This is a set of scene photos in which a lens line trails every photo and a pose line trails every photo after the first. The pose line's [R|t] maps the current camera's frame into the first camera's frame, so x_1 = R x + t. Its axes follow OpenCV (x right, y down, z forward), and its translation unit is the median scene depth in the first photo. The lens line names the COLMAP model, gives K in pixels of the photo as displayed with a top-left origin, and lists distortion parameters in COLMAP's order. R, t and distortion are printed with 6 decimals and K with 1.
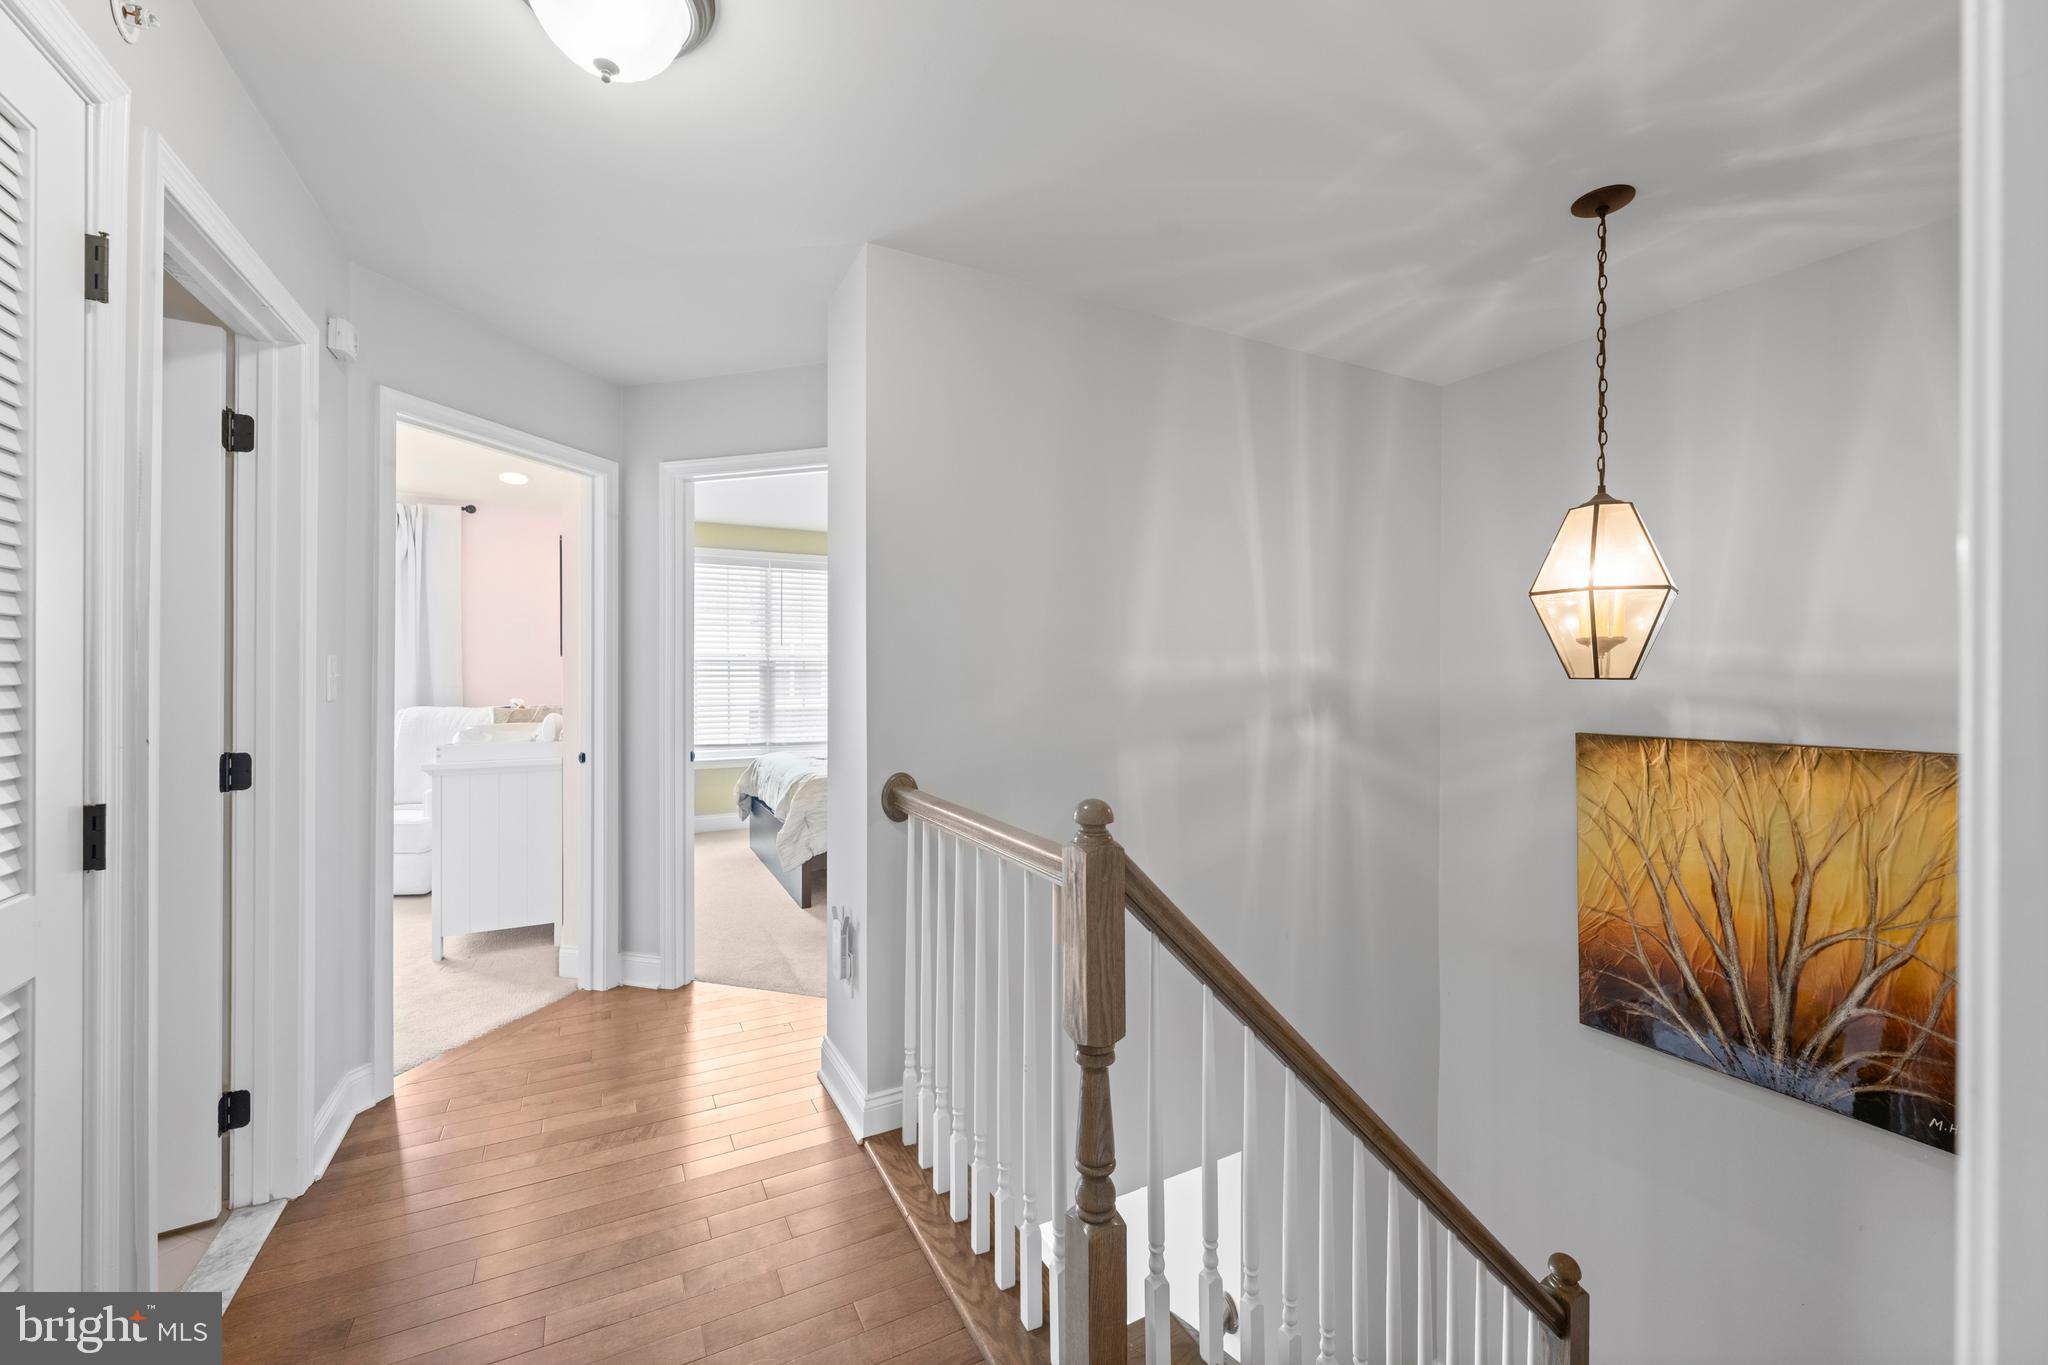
lens RADIAL K [[817.2, 0, 1027.8], [0, 817.2, 678.5], [0, 0, 1]] dist [-0.002097, 0.000649]
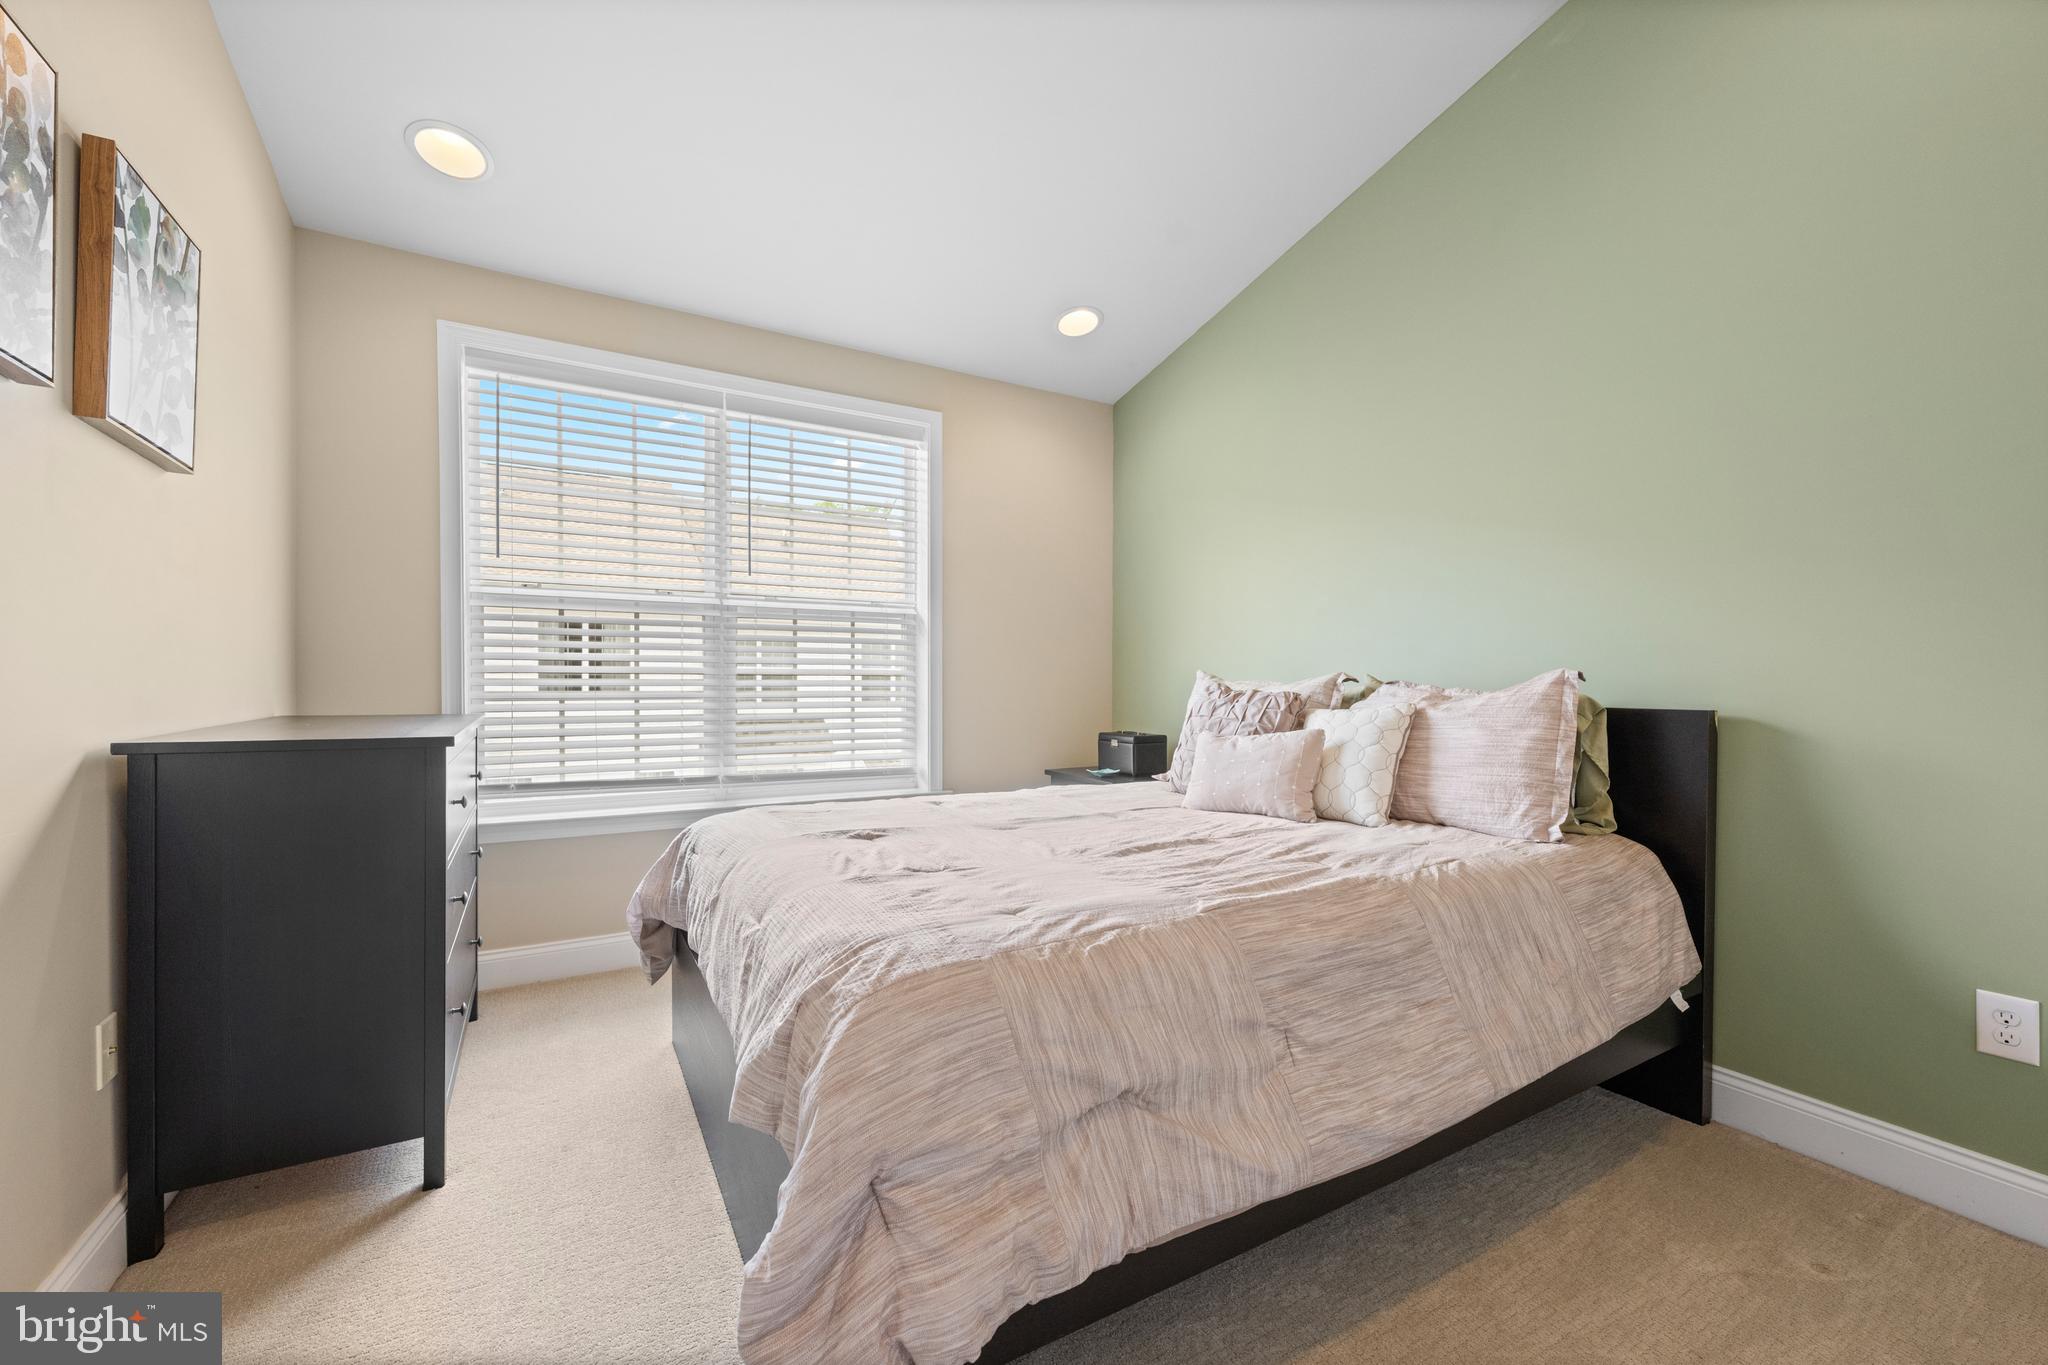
lens RADIAL K [[817.2, 0, 1012.2], [0, 817.2, 688.3], [0, 0, 1]] dist [-0.002097, 0.000649]
pose [[0.999762, -0.006351, 0.020854, -0.159179], [0.006511, 0.999950, -0.007603, 0.031552], [-0.020805, 0.007737, 0.999754, 0.522954]]
